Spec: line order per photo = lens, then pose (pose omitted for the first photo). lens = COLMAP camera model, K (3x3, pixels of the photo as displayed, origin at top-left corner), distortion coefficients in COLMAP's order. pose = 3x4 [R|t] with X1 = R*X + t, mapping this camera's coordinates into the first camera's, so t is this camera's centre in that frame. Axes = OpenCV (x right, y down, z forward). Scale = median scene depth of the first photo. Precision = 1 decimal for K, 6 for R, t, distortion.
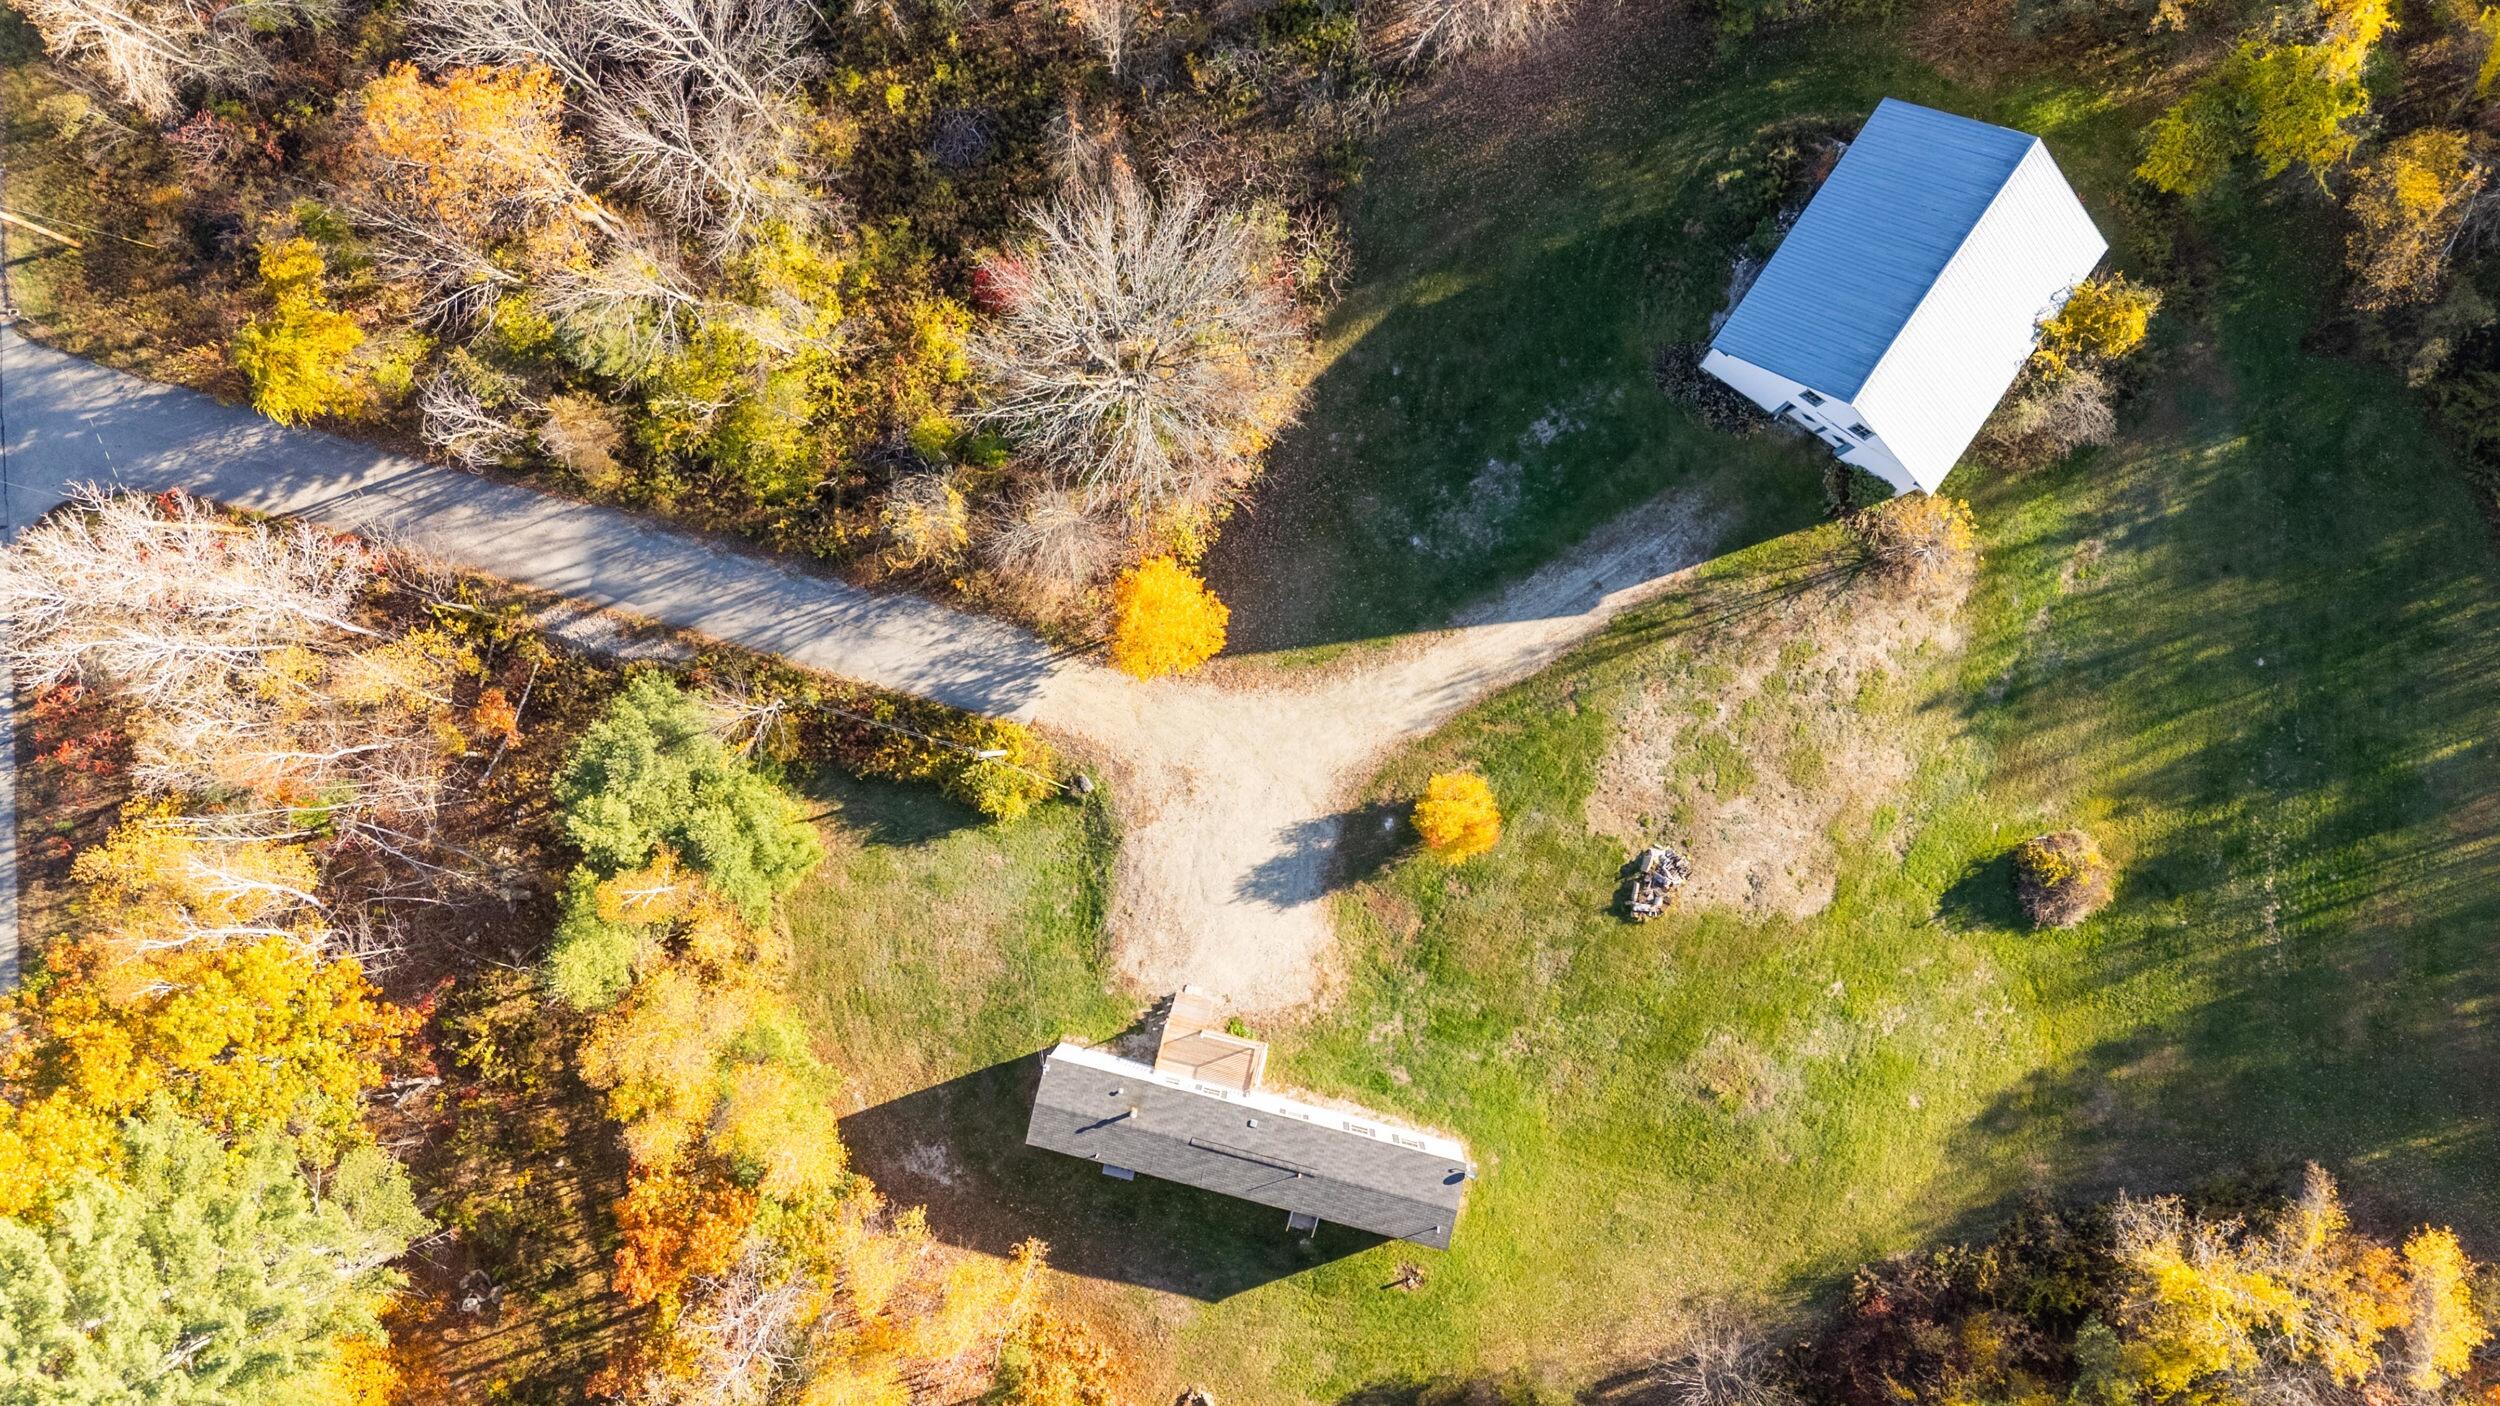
lens RADIAL K [[1820.1, 0, 1260.6], [0, 1820.1, 698.9], [0, 0, 1]] dist [0.126424, -0.214269]
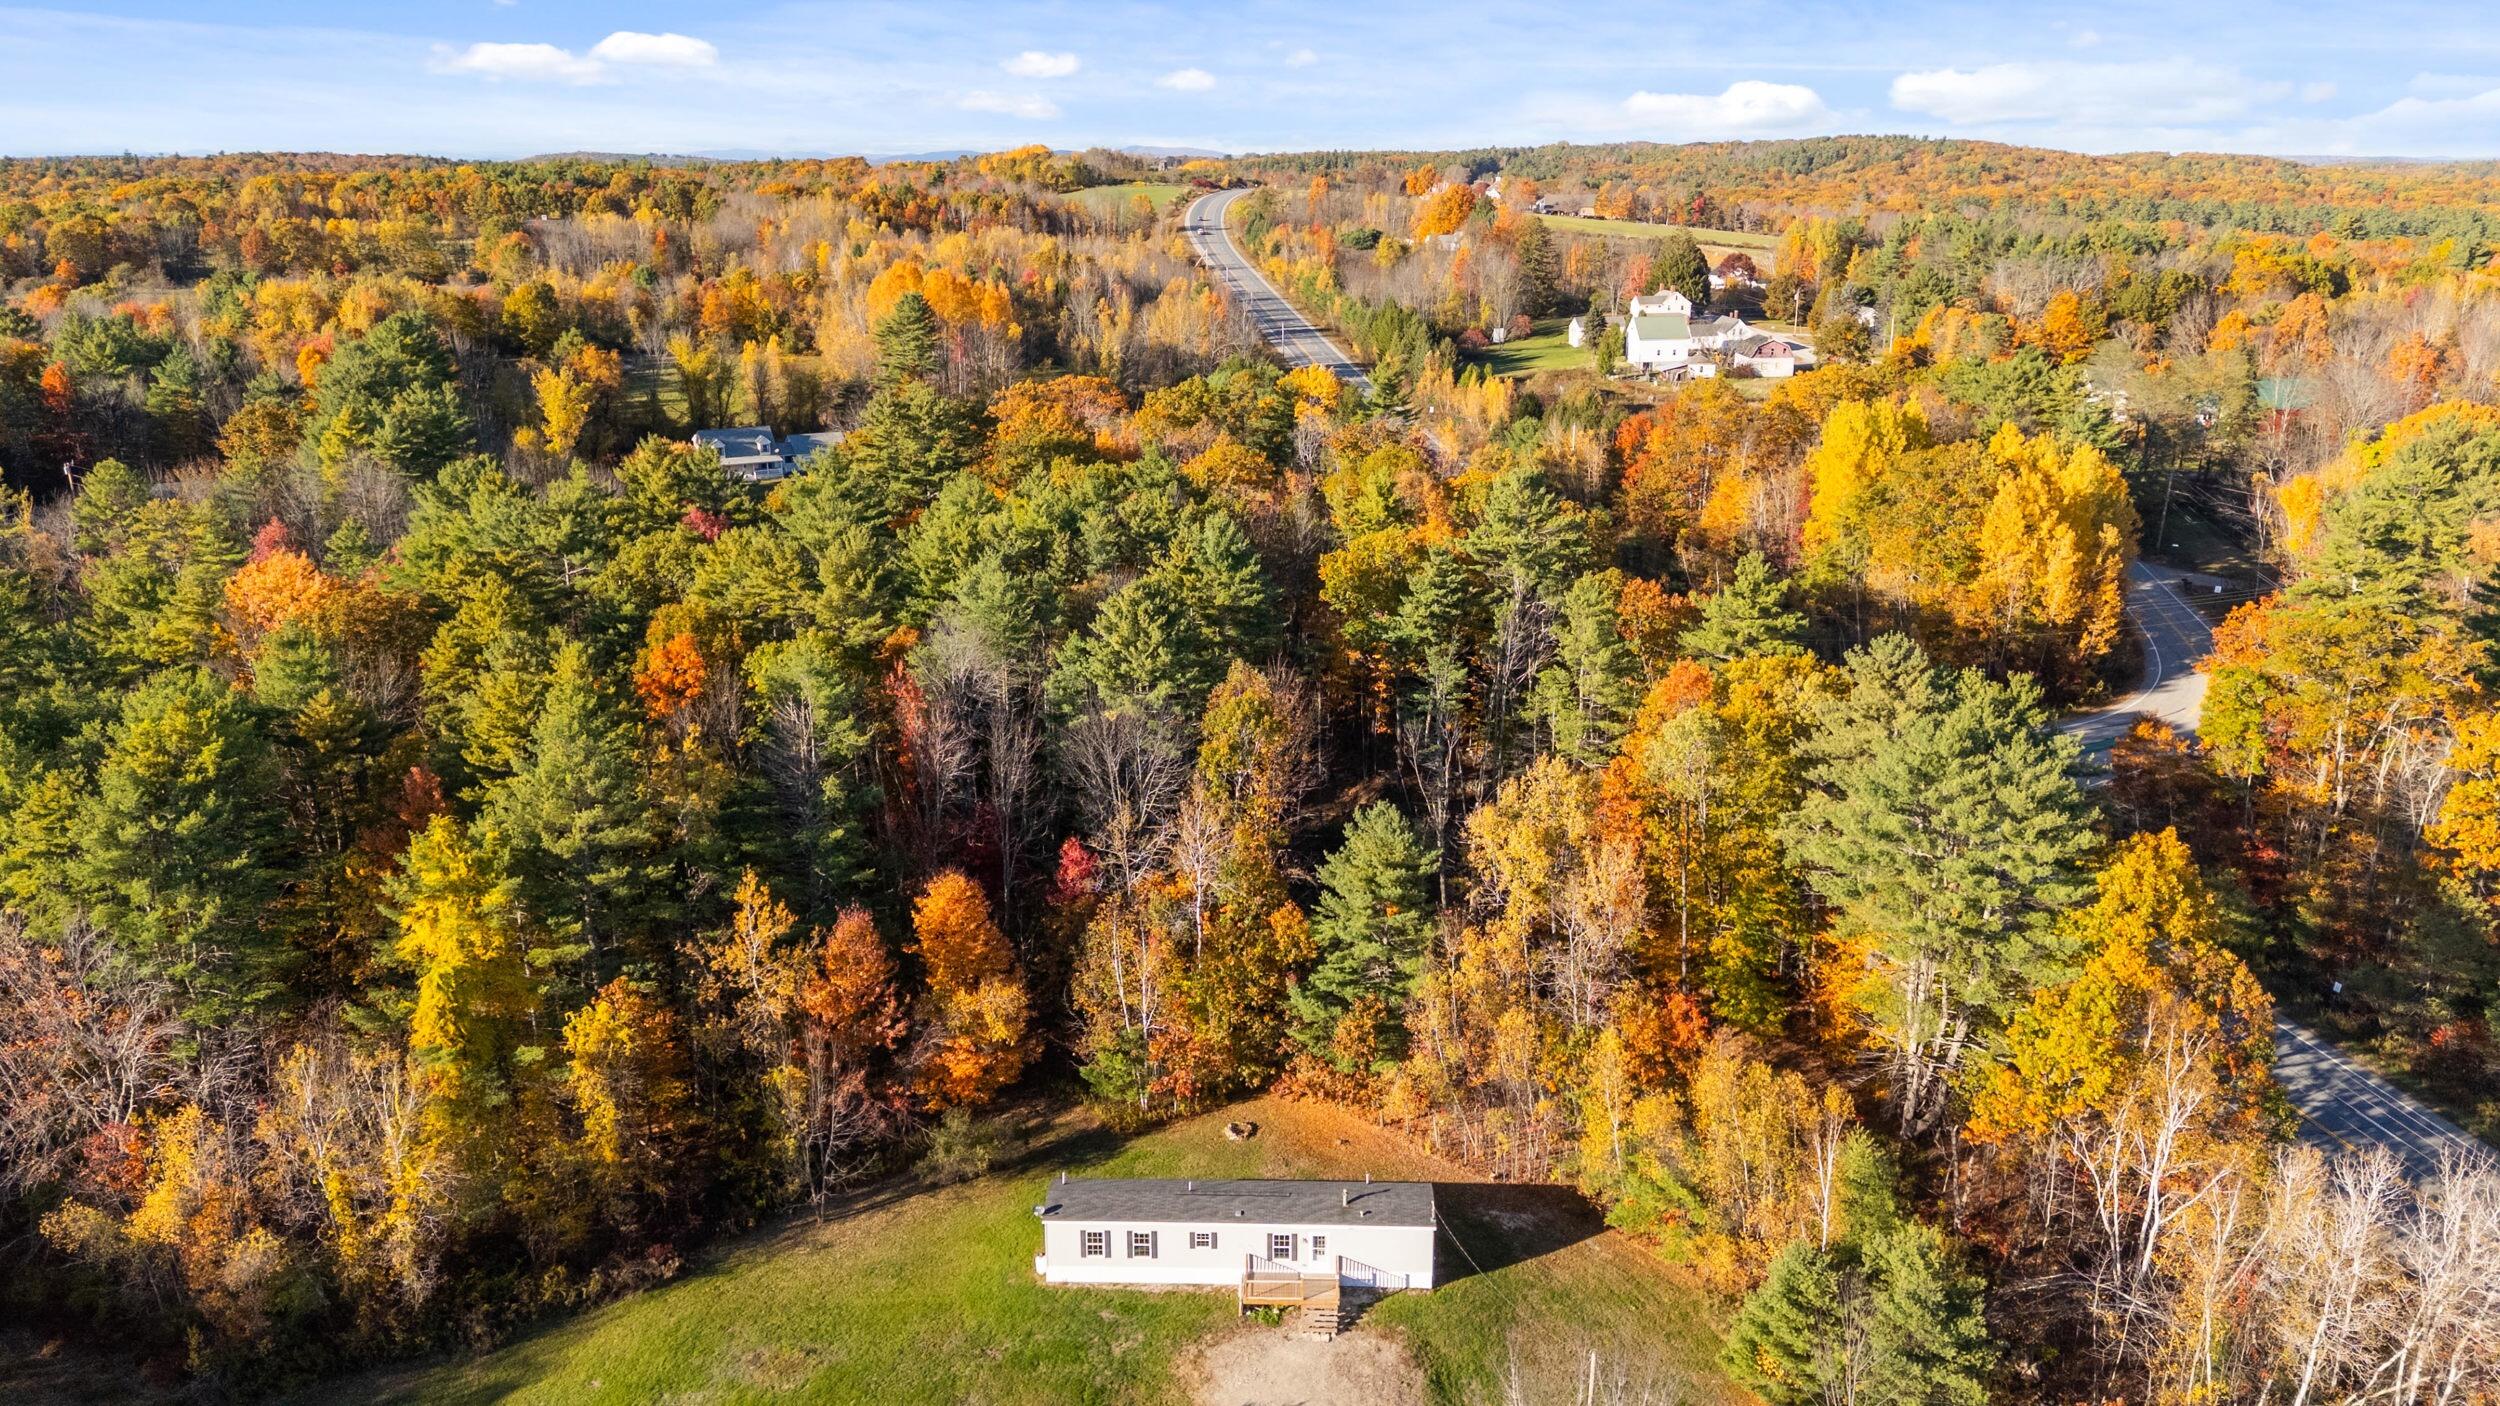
lens RADIAL K [[1838.0, 0, 1261.3], [0, 1838.0, 696.6], [0, 0, 1]] dist [0.080506, -0.071998]
pose [[-0.978574, 0.087388, -0.186432, 0.156418], [-0.203370, -0.268826, 0.941474, -0.706383], [0.032155, 0.959216, 0.280838, 0.368505]]
